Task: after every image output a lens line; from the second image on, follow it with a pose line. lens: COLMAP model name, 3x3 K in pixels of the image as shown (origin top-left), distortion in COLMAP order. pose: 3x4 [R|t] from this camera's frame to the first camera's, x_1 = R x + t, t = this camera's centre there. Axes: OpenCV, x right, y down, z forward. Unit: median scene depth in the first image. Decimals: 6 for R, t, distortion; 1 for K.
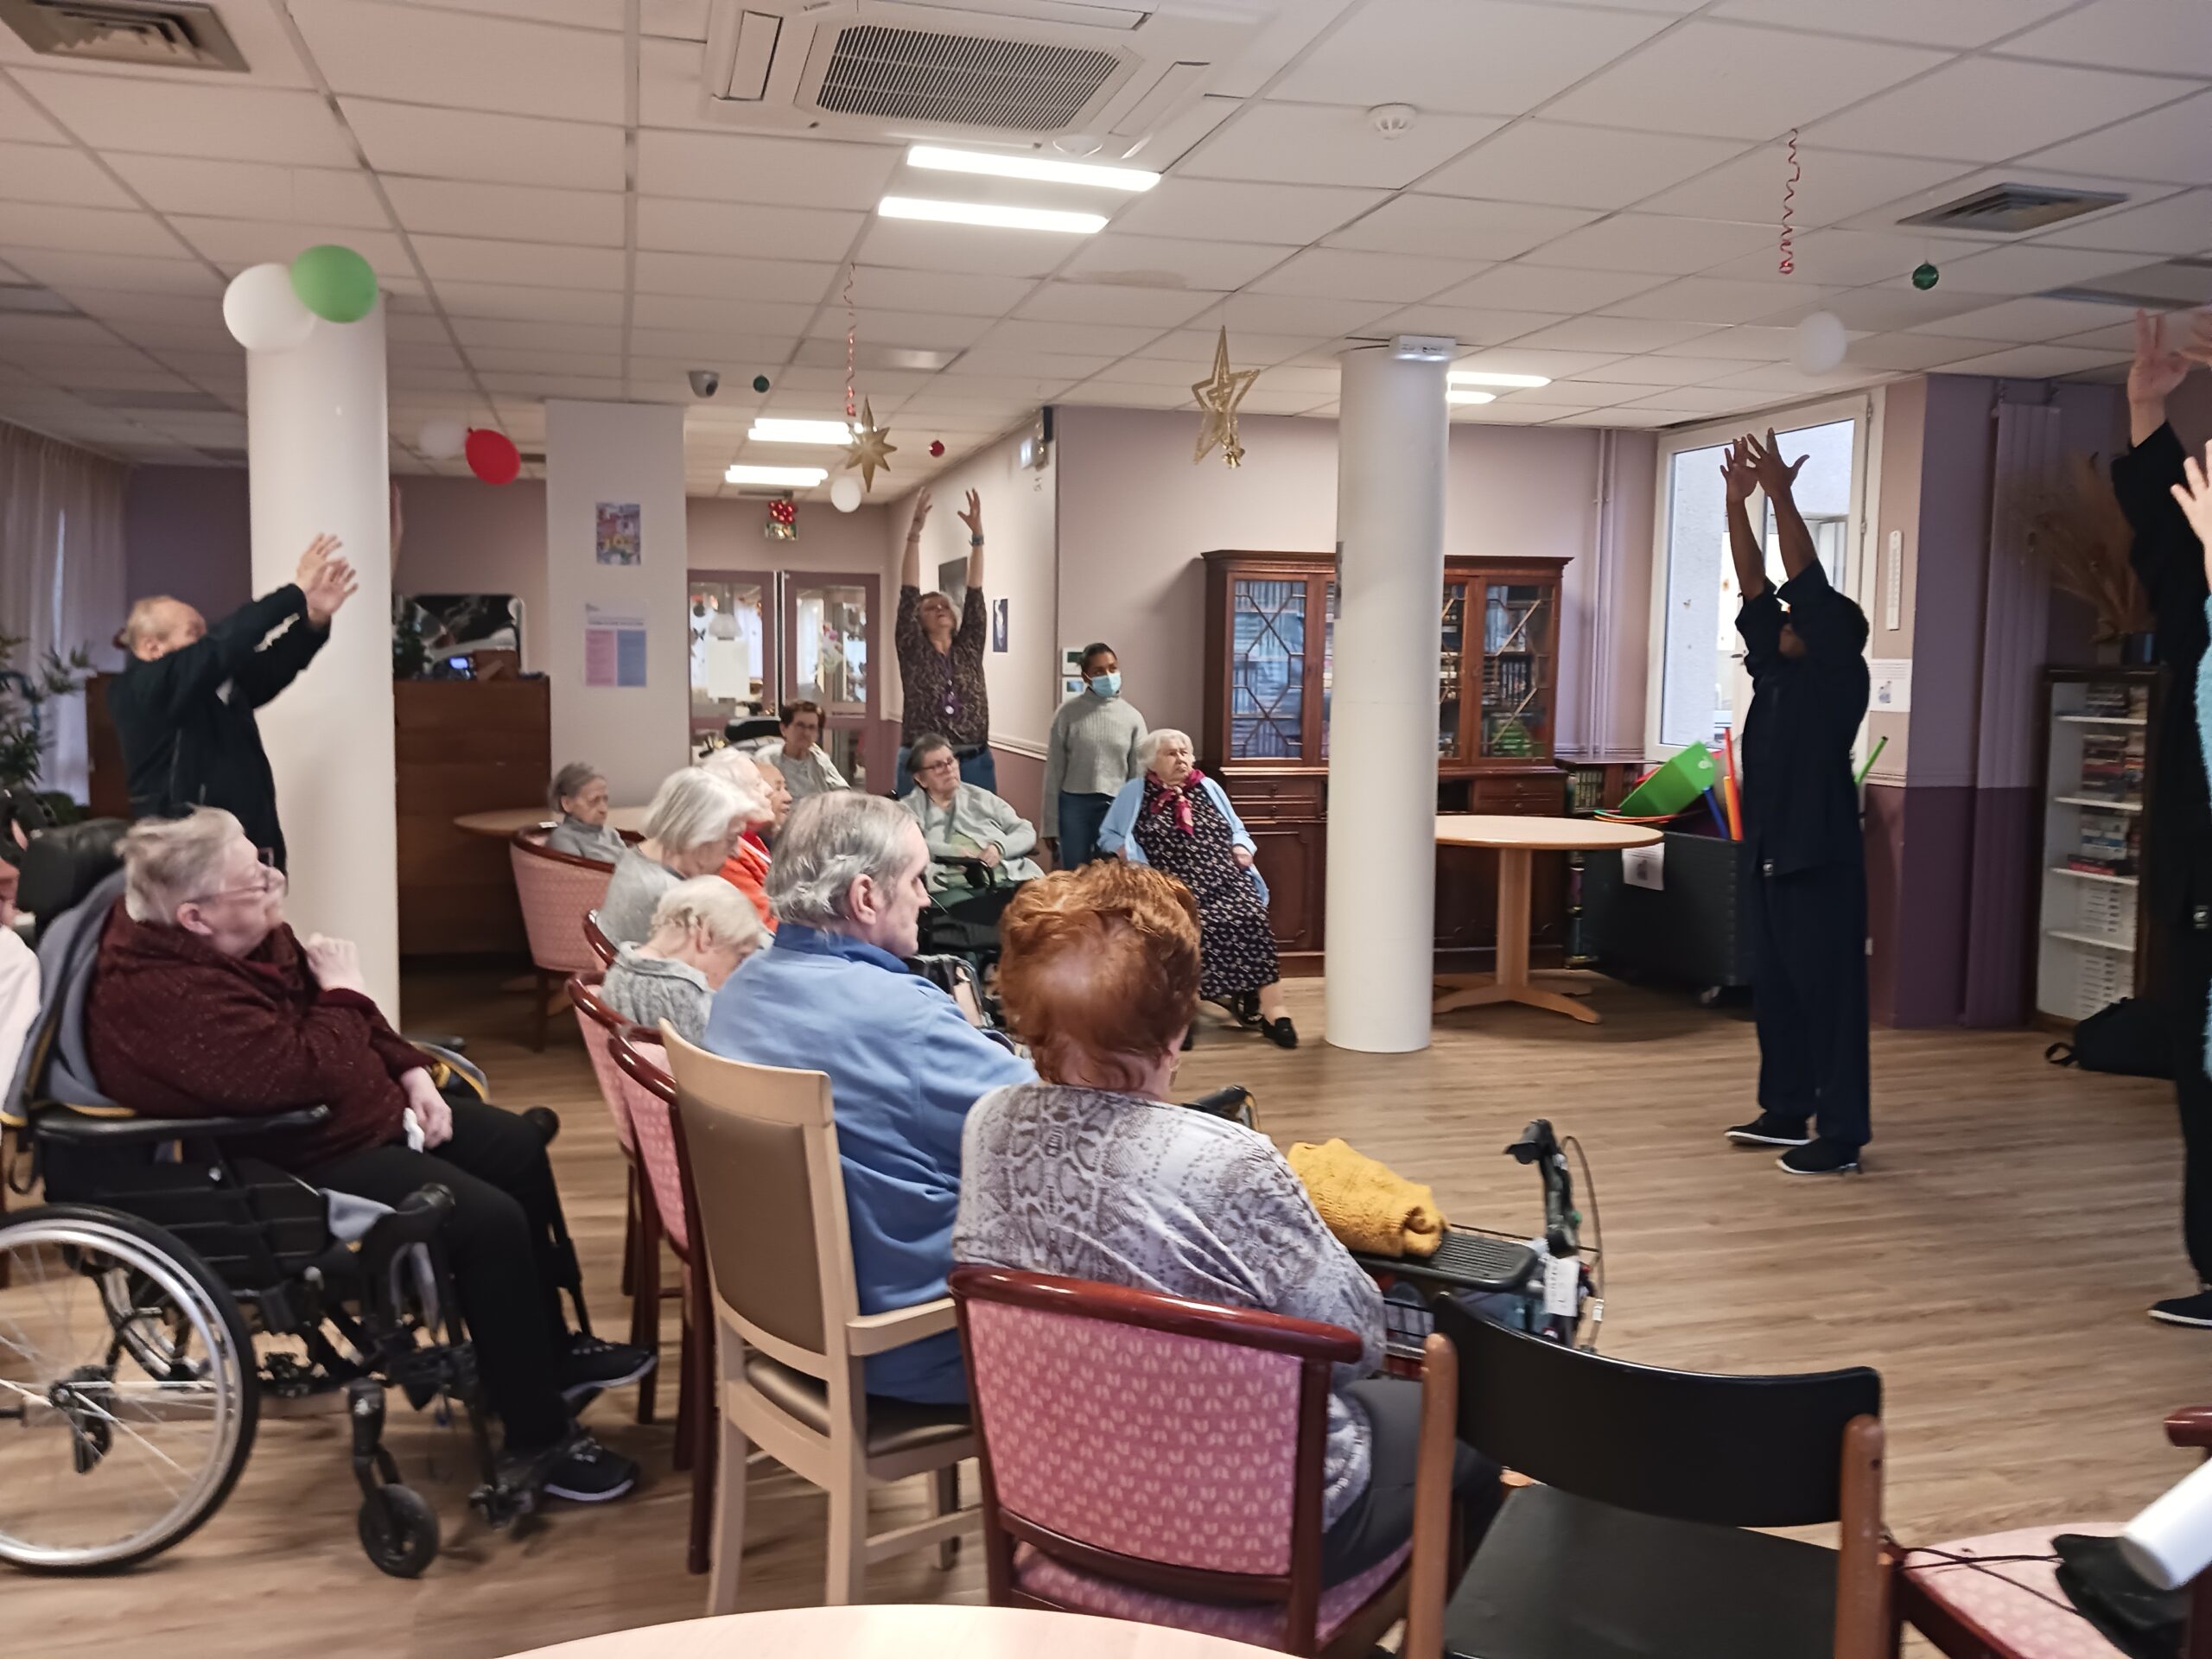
lens RADIAL K [[1723.3, 0, 1106.0], [0, 1723.3, 829.5], [0, 0, 1]] dist [-0.007294, 0.006844]
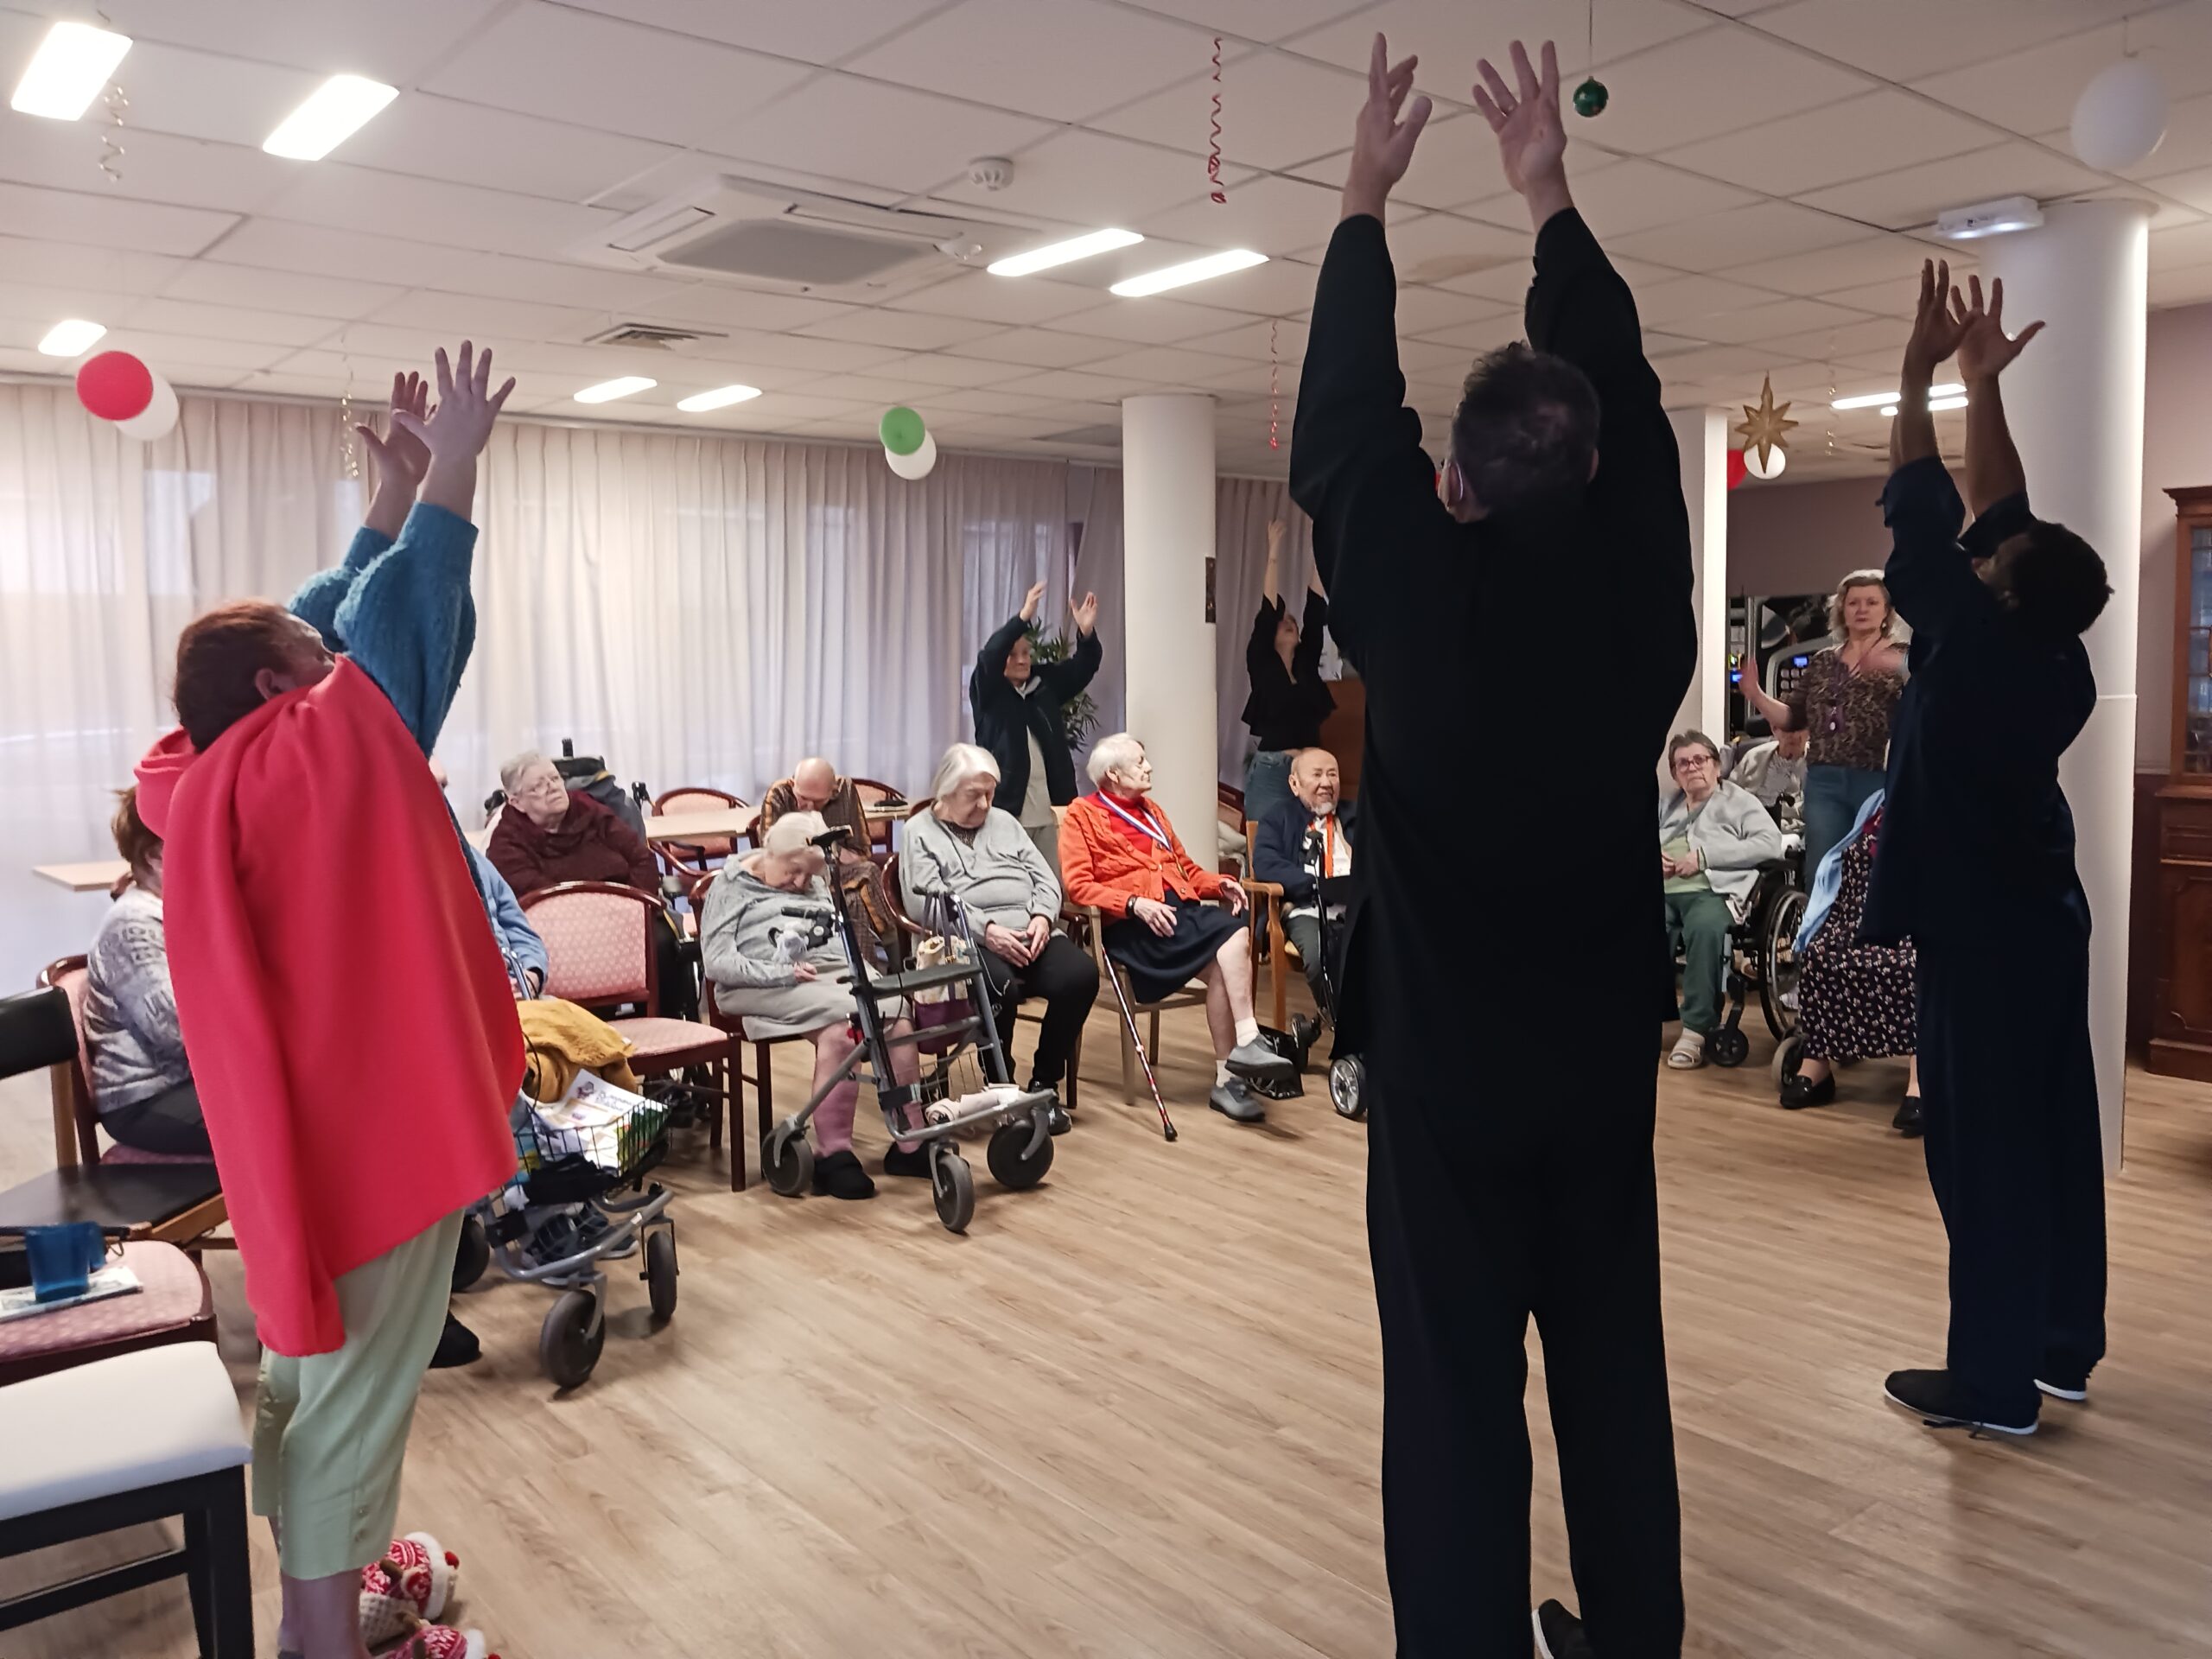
lens RADIAL K [[1723.3, 0, 1106.0], [0, 1723.3, 829.5], [0, 0, 1]] dist [-0.007294, 0.006844]
pose [[0.402884, 0.066948, -0.912799, 0.635137], [-0.065819, 0.996858, 0.044063, -0.022348], [0.912881, 0.042327, 0.406025, 0.320821]]
